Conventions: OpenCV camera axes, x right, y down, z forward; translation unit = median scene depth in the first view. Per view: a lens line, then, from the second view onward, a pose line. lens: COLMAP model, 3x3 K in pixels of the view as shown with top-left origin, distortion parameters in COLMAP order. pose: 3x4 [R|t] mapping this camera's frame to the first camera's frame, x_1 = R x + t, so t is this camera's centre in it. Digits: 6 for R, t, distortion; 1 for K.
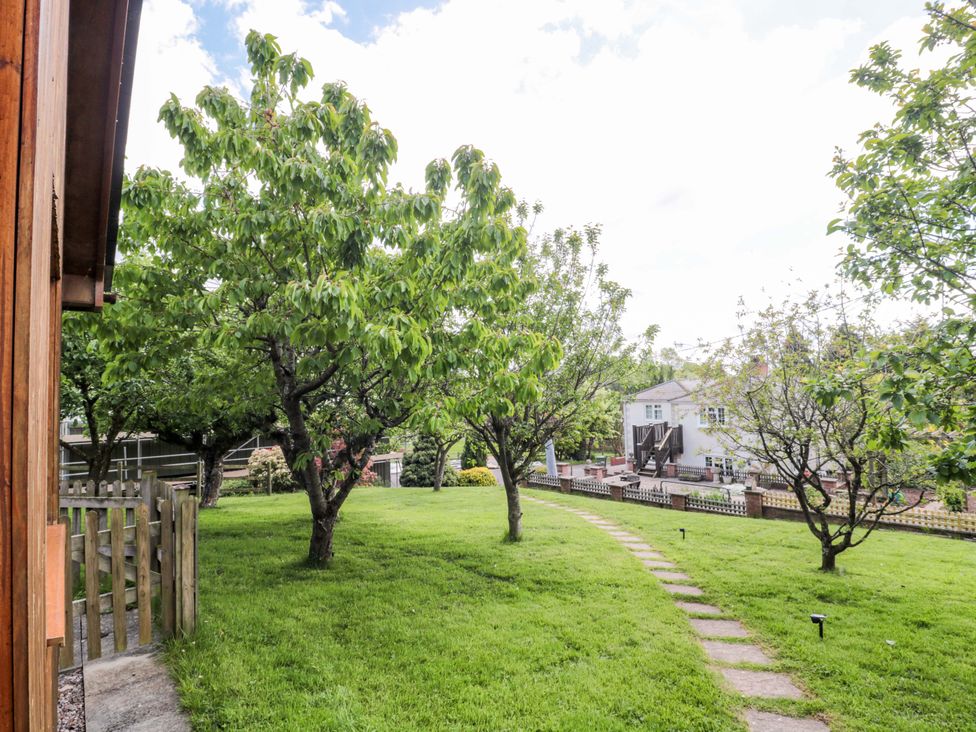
lens RADIAL K [[509.2, 0, 489.2], [0, 509.2, 364.5], [0, 0, 1]] dist [0.000458, -0.012831]
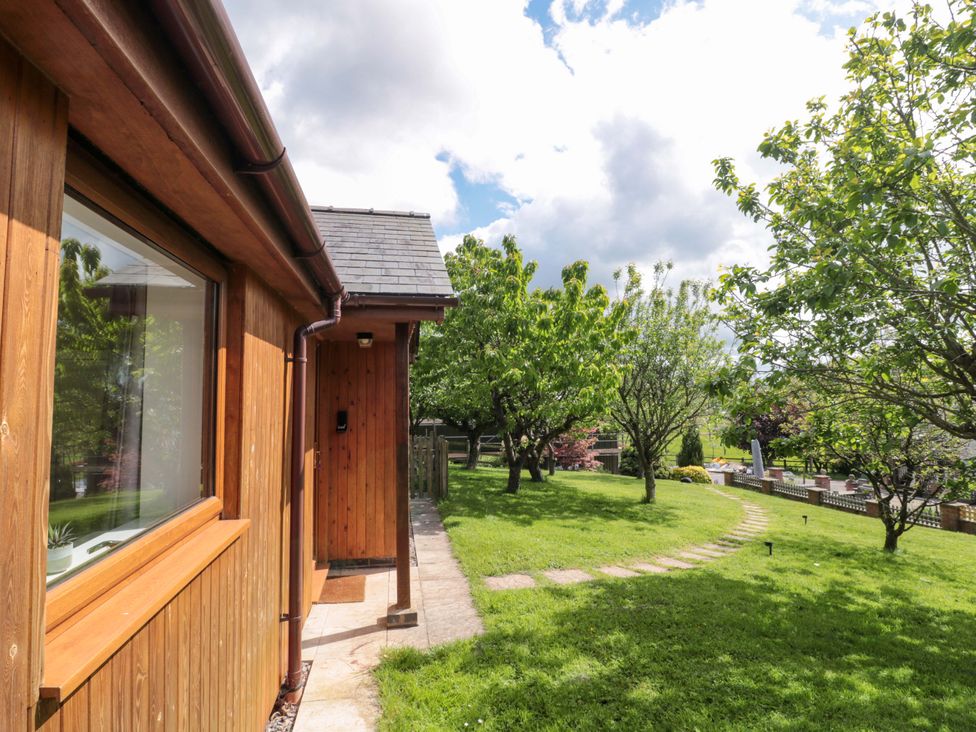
lens RADIAL K [[509.2, 0, 489.2], [0, 509.2, 364.5], [0, 0, 1]] dist [0.000458, -0.012831]
pose [[0.875608, -0.009347, -0.482931, 0.205024], [0.008284, 0.999956, -0.004335, -0.023414], [0.482951, -0.000205, 0.875648, -0.272153]]
